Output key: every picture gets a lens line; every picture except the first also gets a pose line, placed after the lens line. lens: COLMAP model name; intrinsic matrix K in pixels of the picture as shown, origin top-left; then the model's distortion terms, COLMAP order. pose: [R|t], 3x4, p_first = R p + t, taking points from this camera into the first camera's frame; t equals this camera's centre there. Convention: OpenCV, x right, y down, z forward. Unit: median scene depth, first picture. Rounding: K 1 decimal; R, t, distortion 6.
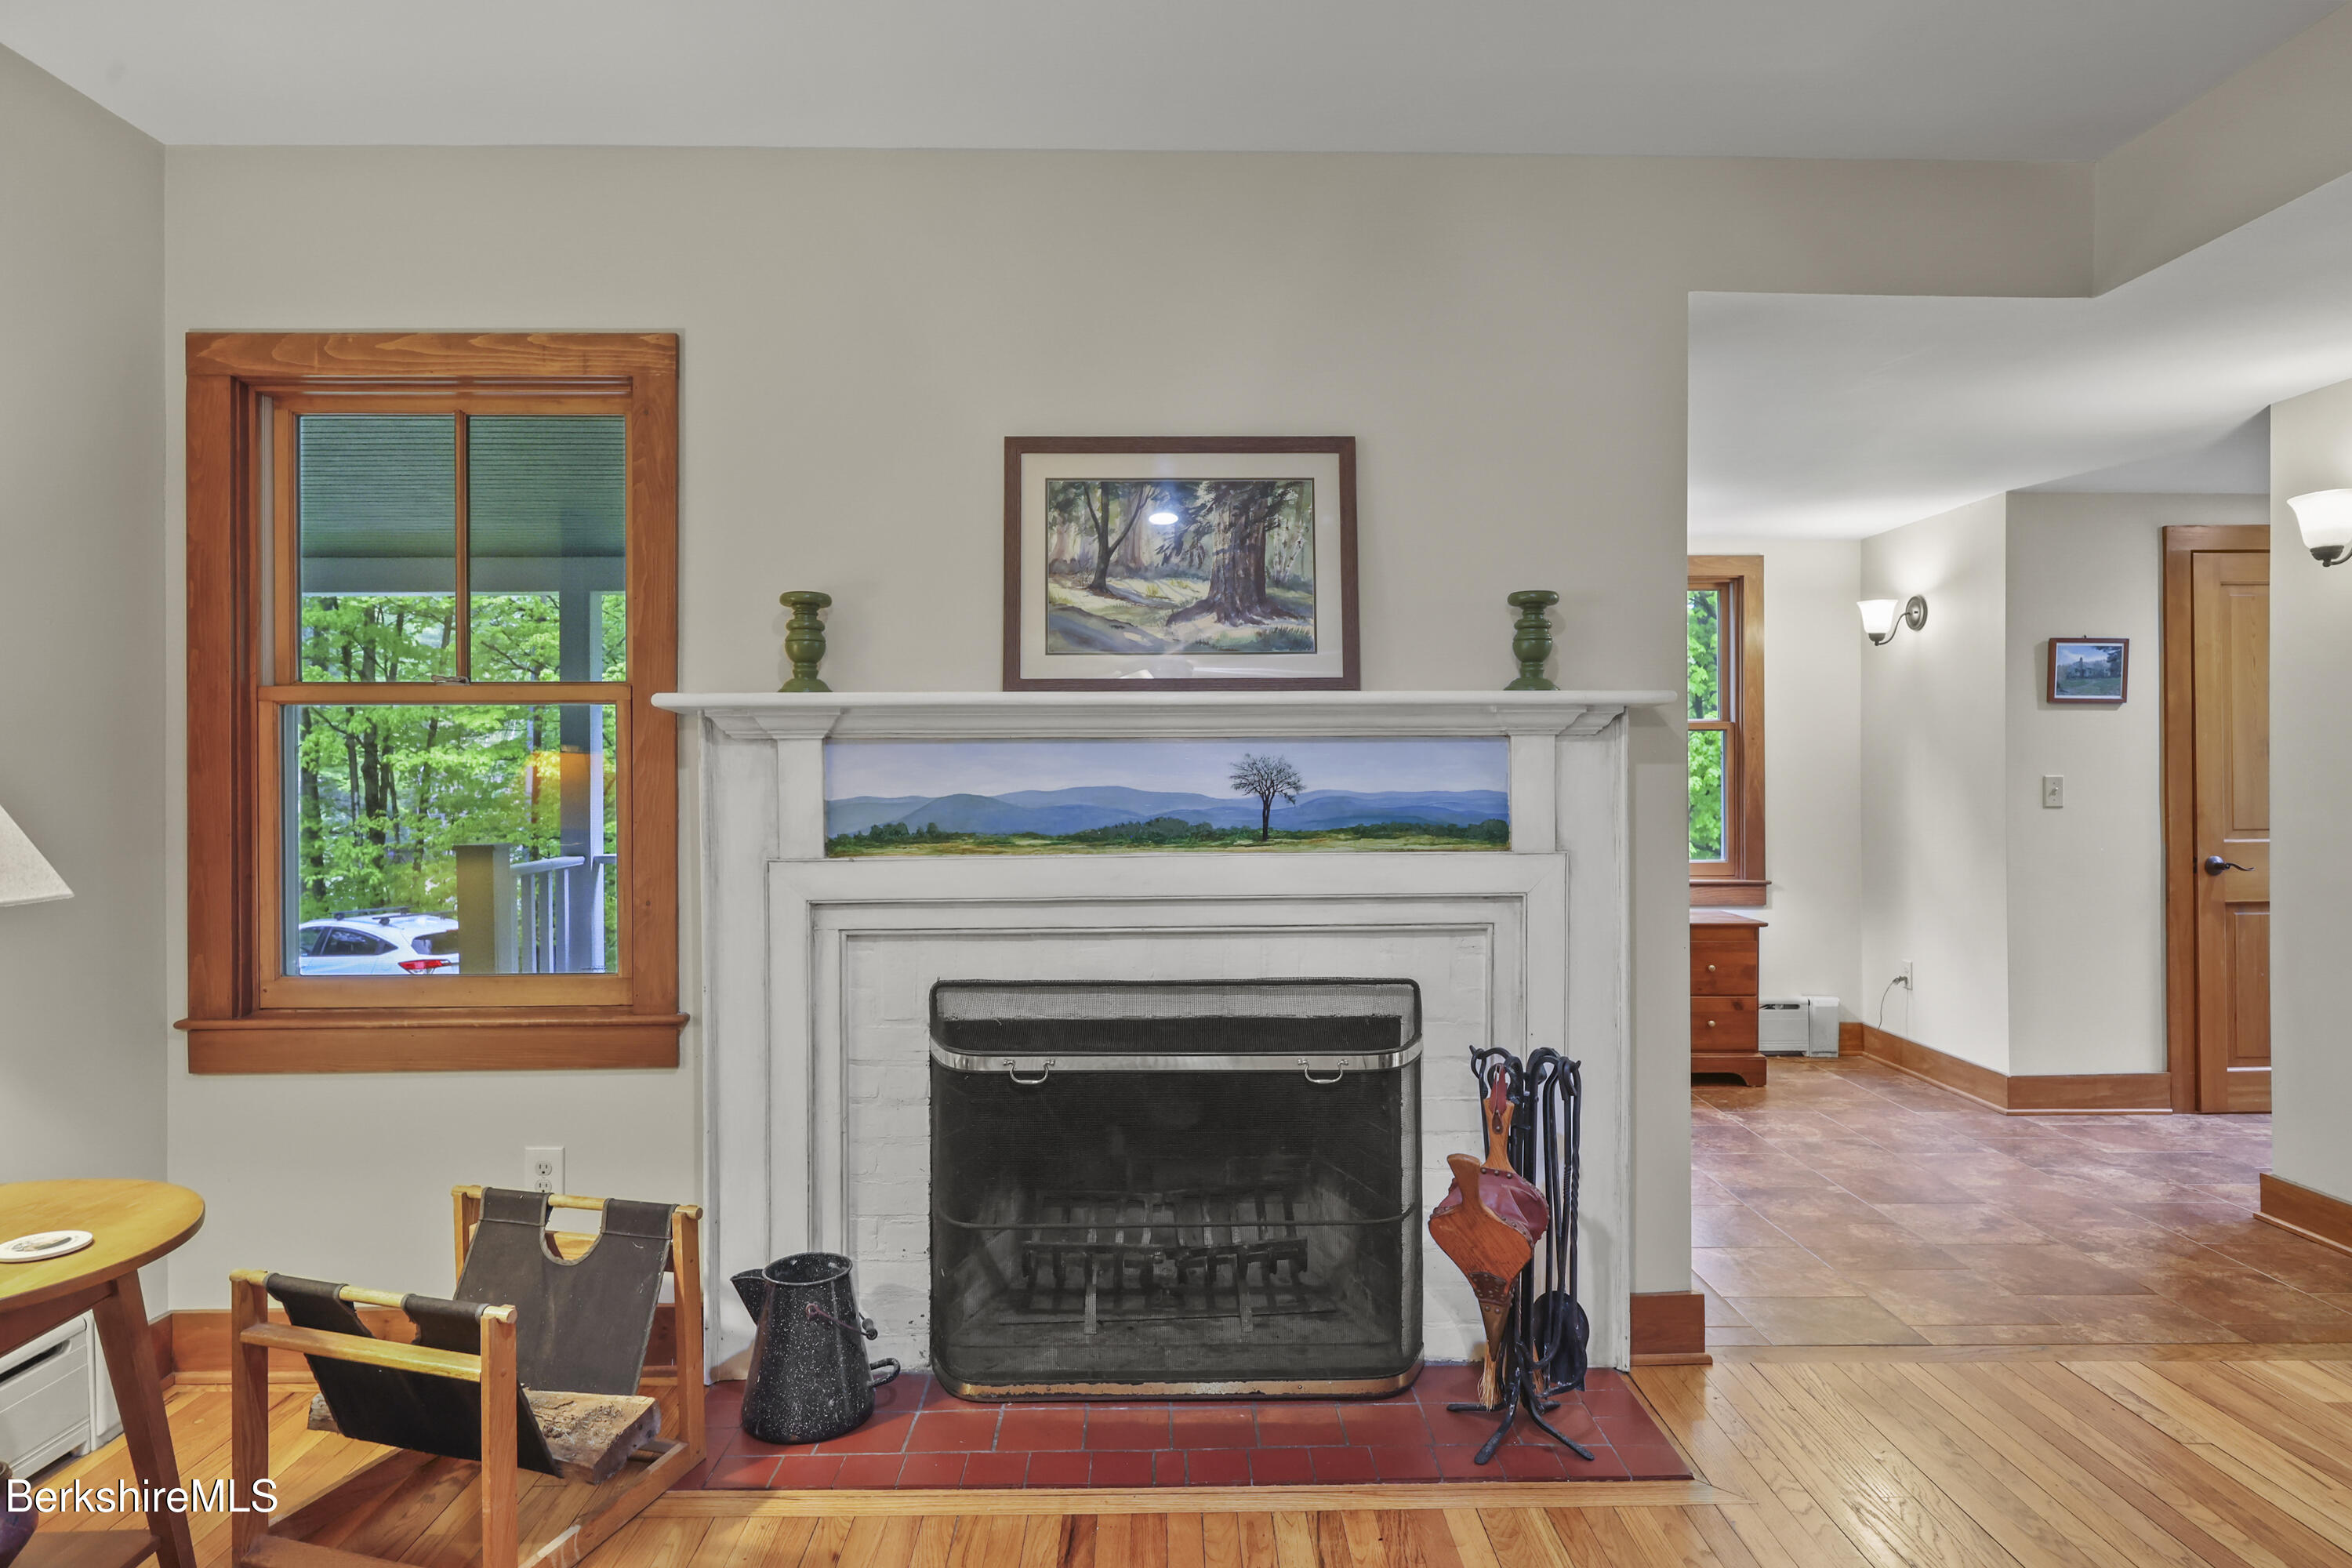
lens RADIAL K [[1402.0, 0, 1171.1], [0, 1402.0, 778.9], [0, 0, 1]] dist [-0.000512, -0.003885]
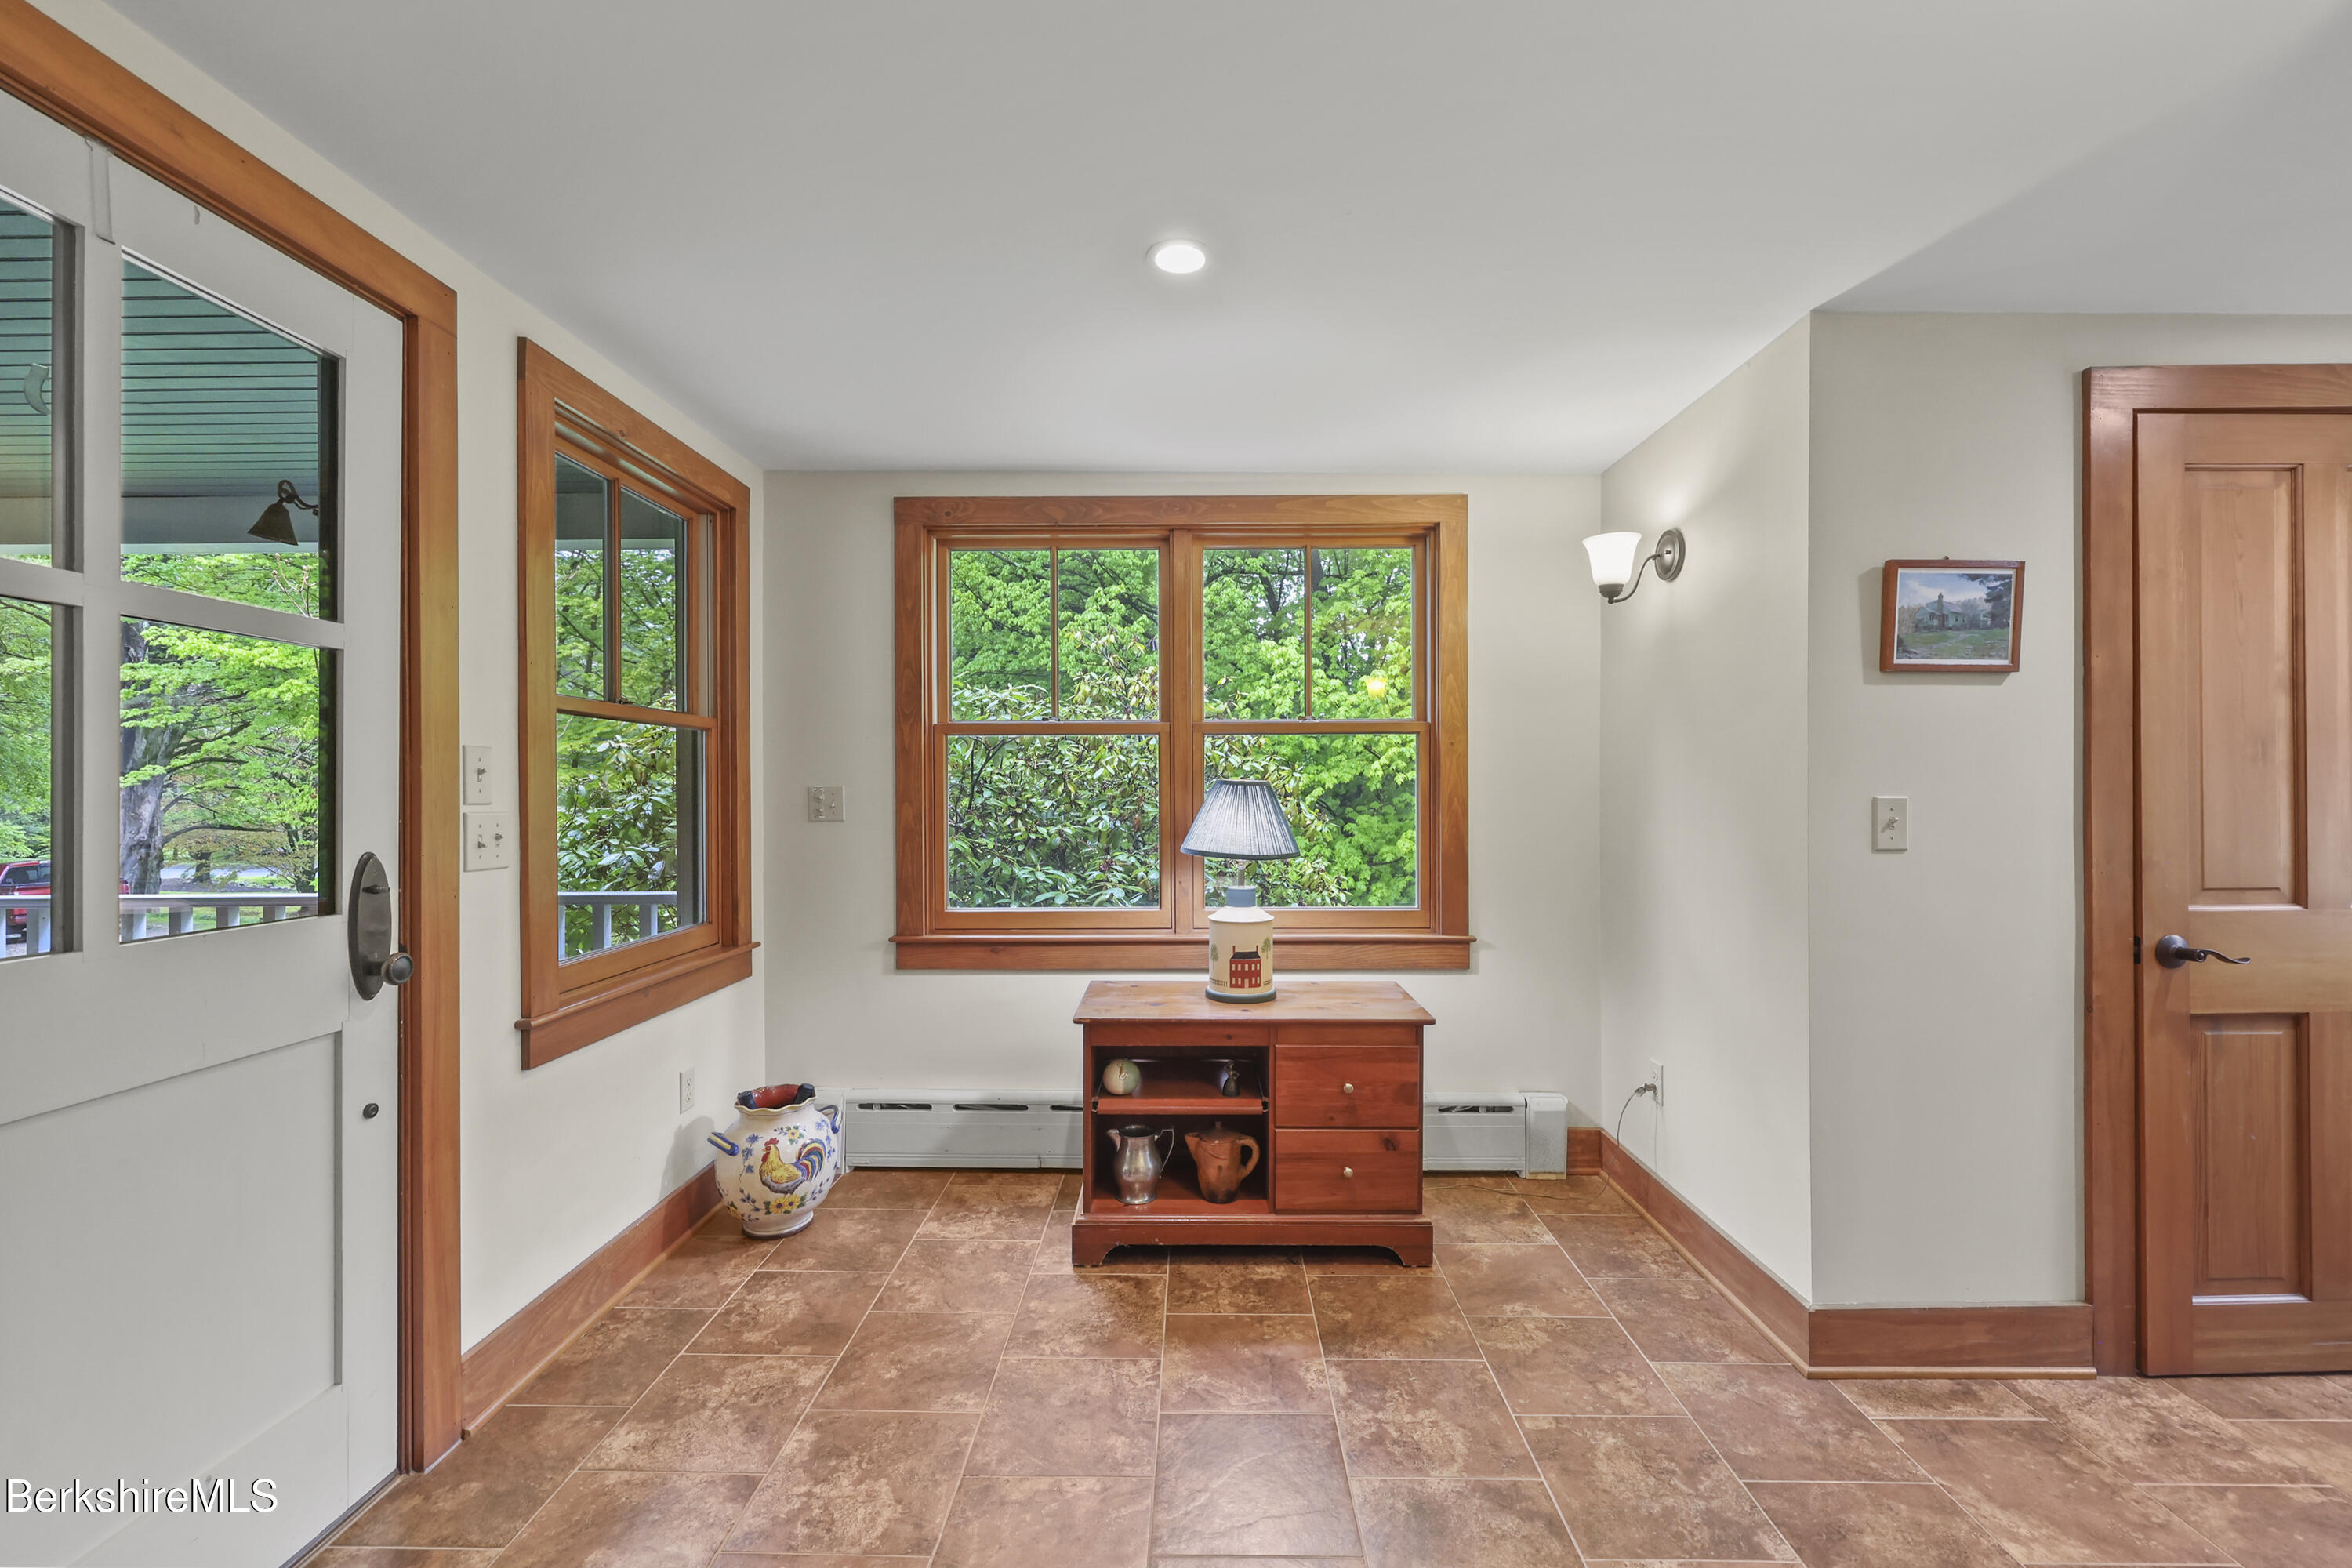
lens RADIAL K [[950.3, 0, 1190.7], [0, 950.3, 798.0], [0, 0, 1]] dist [-0.000129, 0.000412]
pose [[0.999791, -0.000180, -0.020428, 0.344854], [0.000348, 0.999966, 0.008218, -0.005037], [0.020425, -0.008223, 0.999758, 0.595878]]
